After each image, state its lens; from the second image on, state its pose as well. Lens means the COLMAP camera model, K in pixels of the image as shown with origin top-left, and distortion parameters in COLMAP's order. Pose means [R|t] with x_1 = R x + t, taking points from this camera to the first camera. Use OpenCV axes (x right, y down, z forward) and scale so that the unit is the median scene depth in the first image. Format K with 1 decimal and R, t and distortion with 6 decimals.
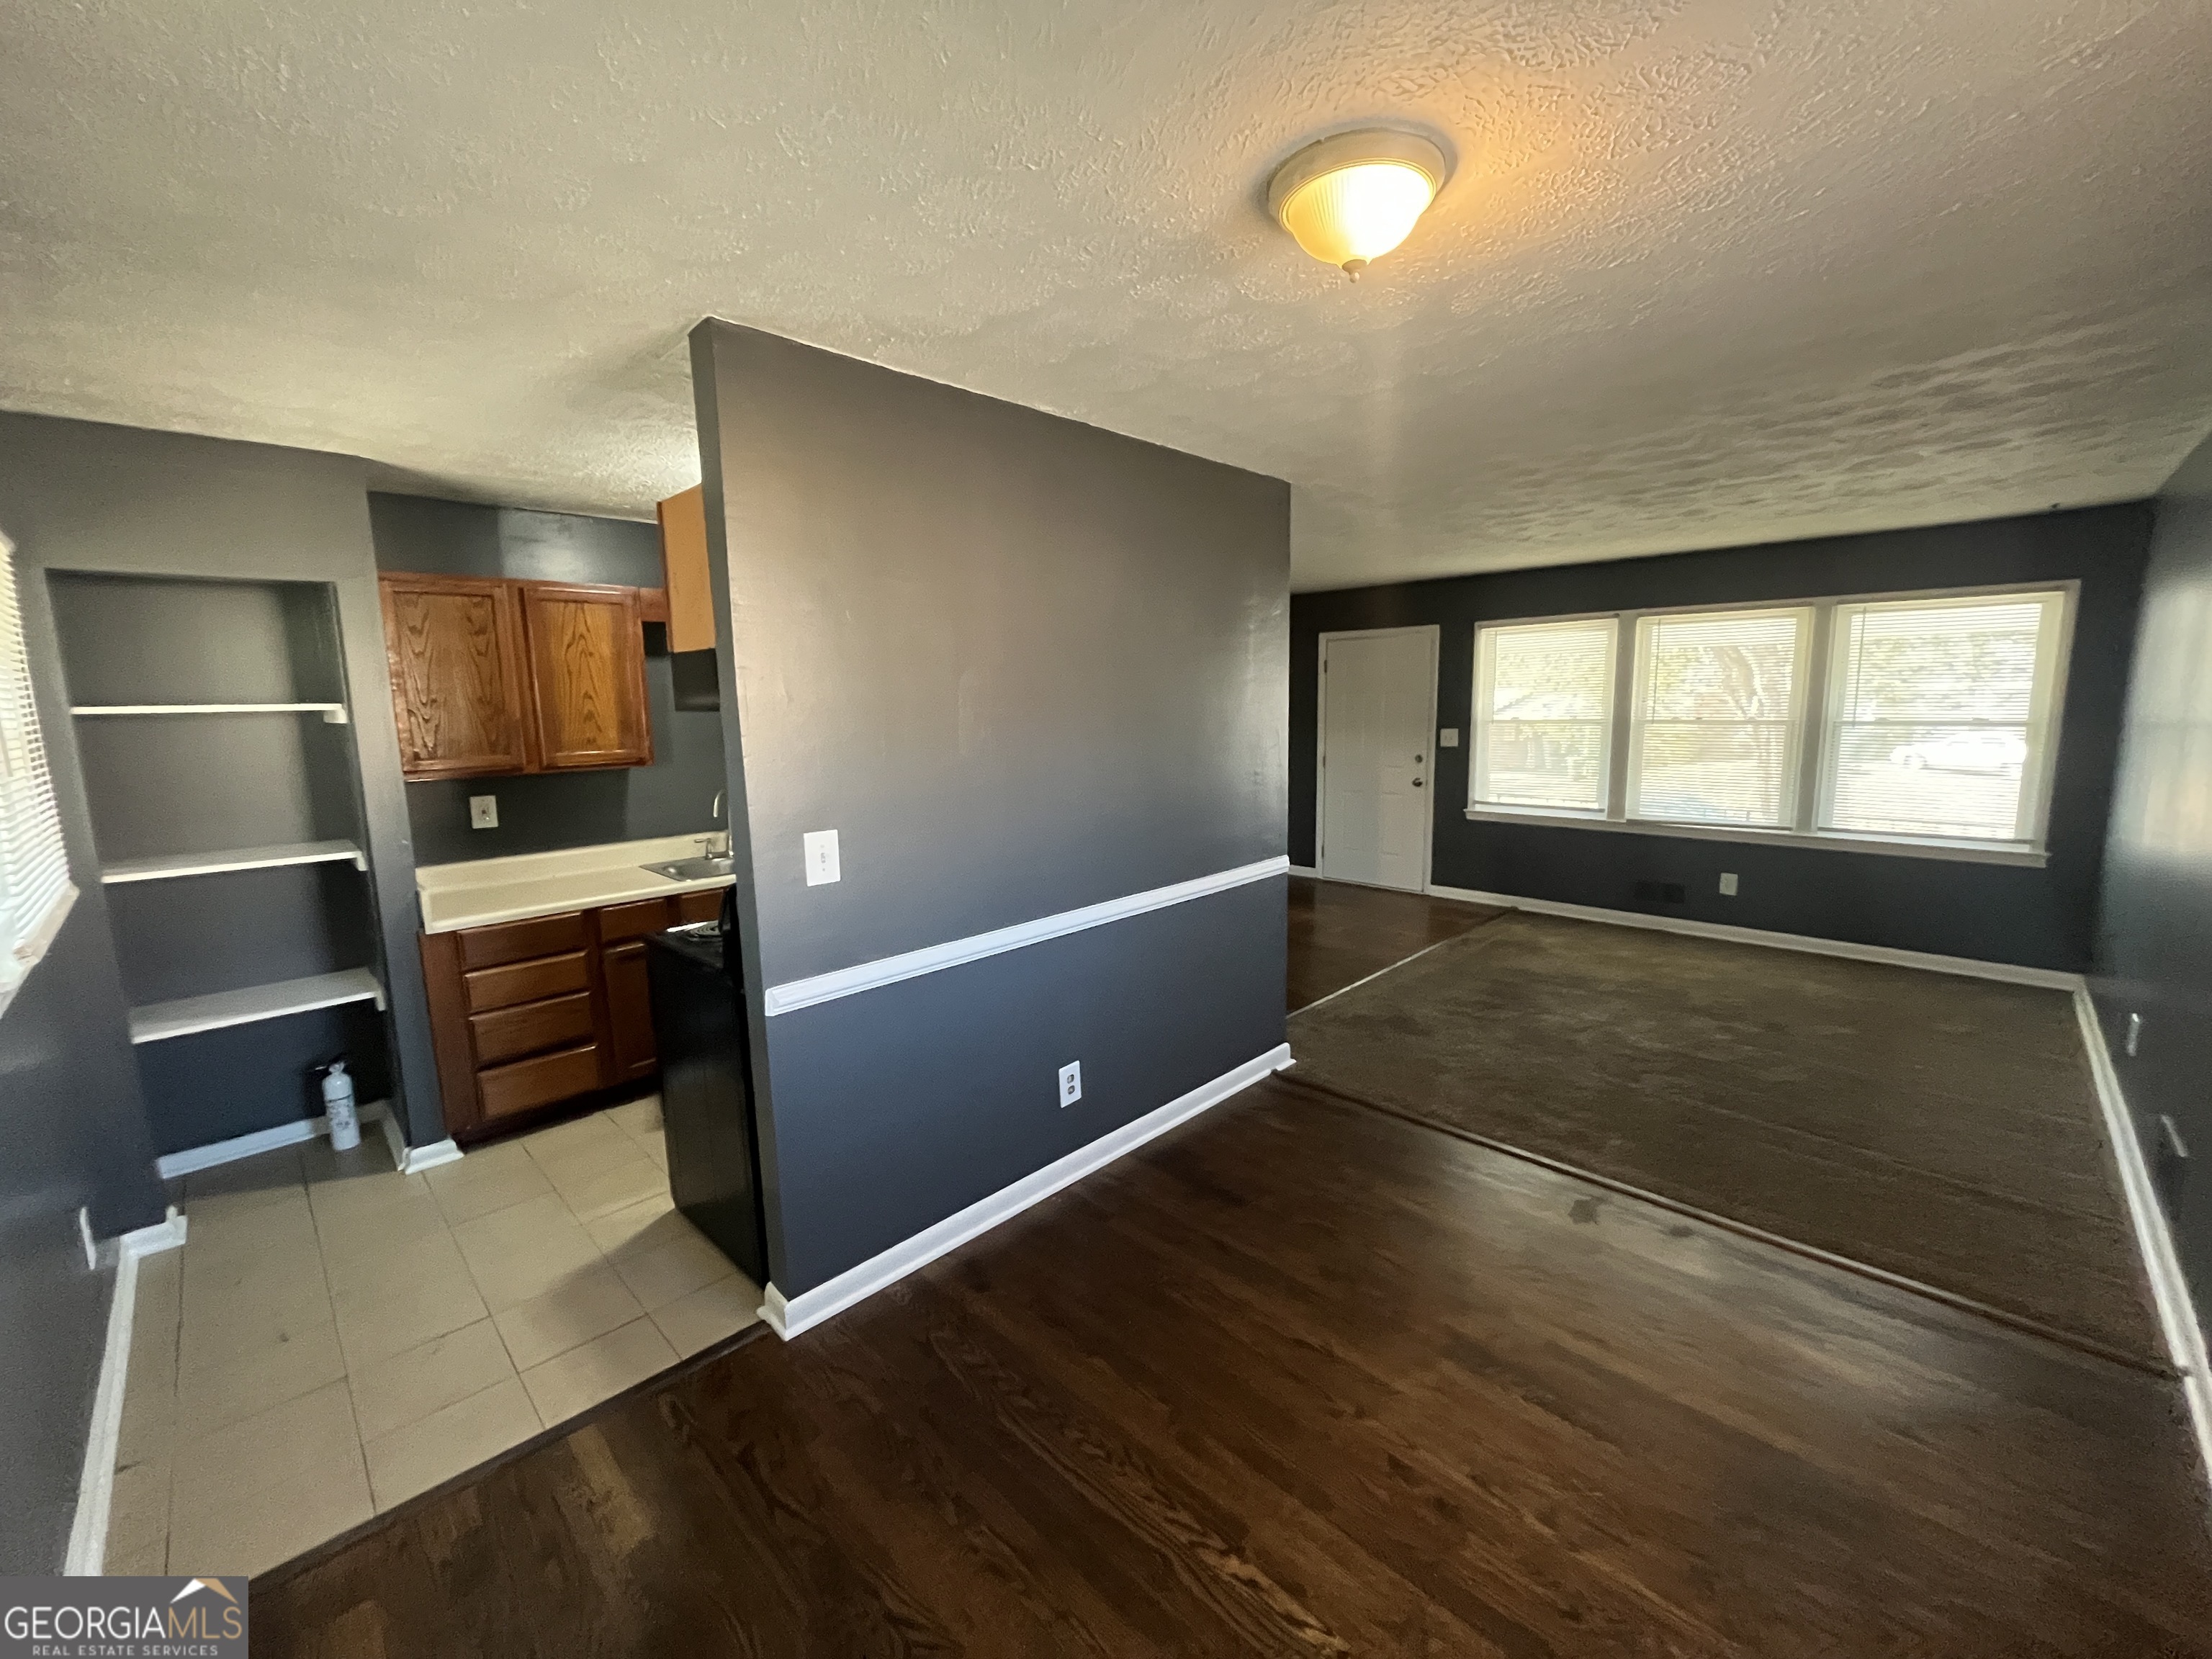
lens RADIAL K [[886.1, 0, 1100.2], [0, 886.1, 819.8], [0, 0, 1]] dist [-0.002010, -0.000712]
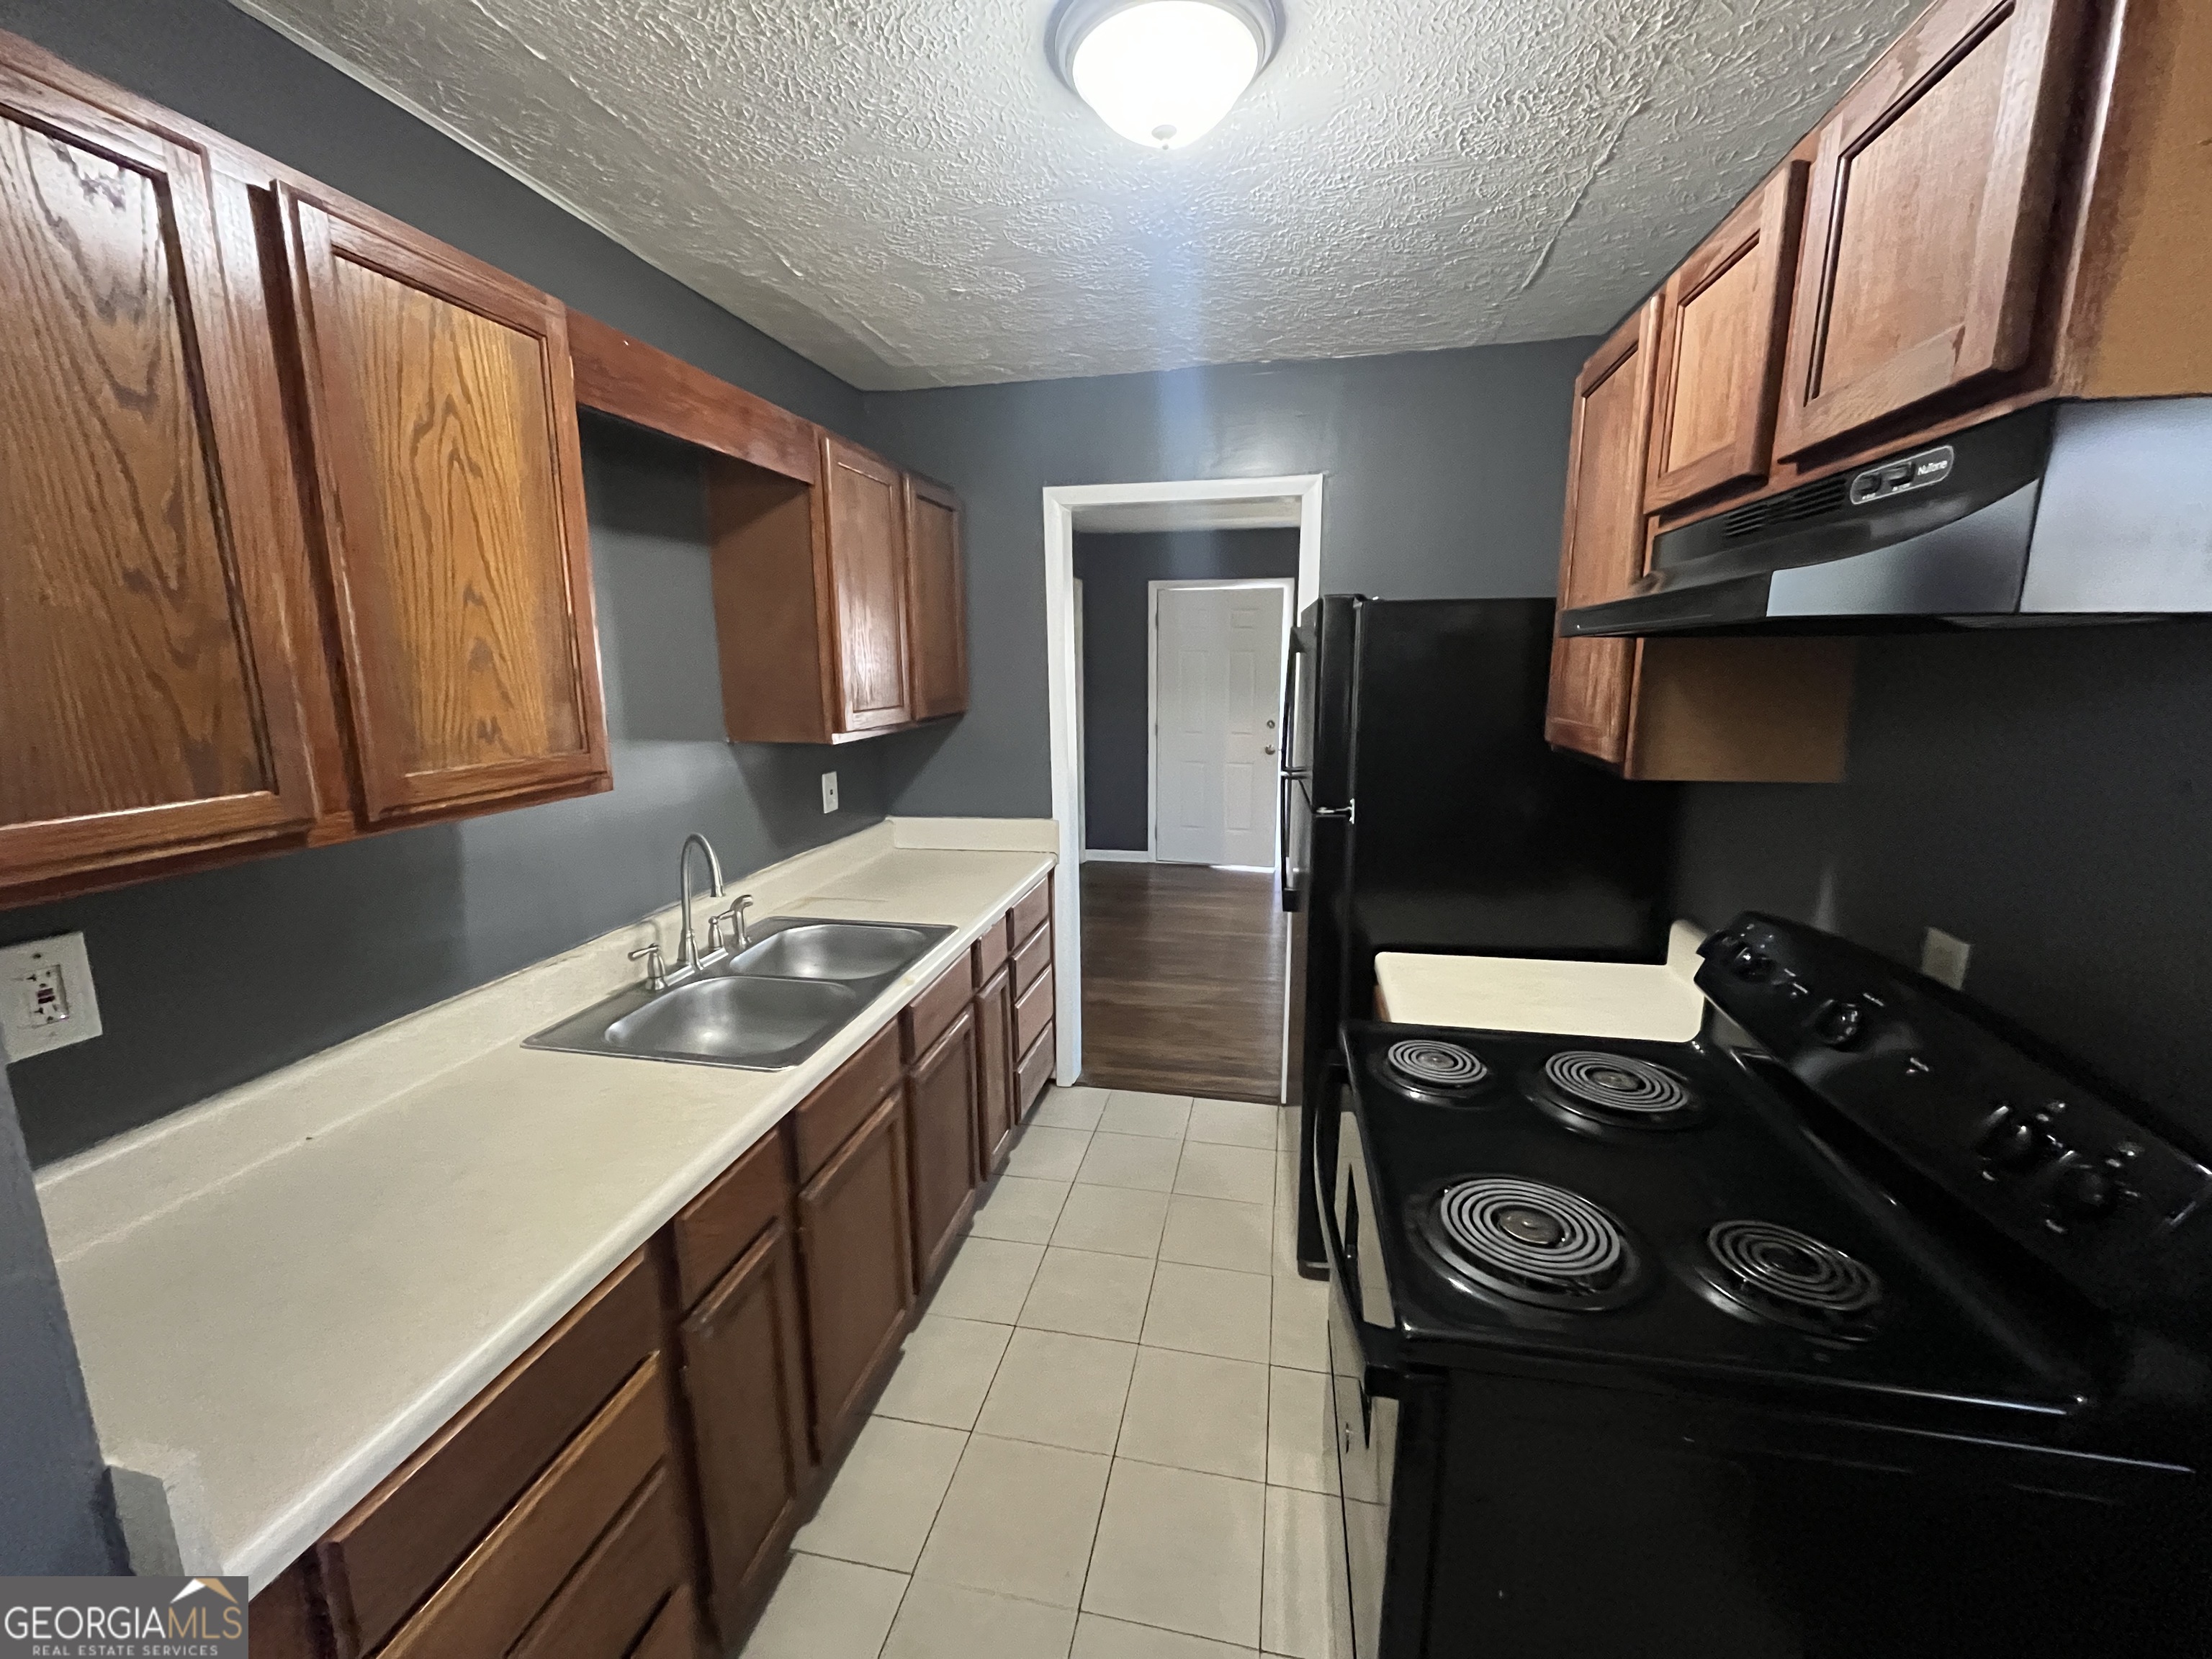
lens RADIAL K [[886.1, 0, 1100.2], [0, 886.1, 819.8], [0, 0, 1]] dist [-0.002010, -0.000712]
pose [[0.835100, -0.088546, 0.542924, -0.382542], [0.070746, 0.996052, 0.053630, -0.038169], [-0.545529, -0.006377, 0.838067, 0.394296]]
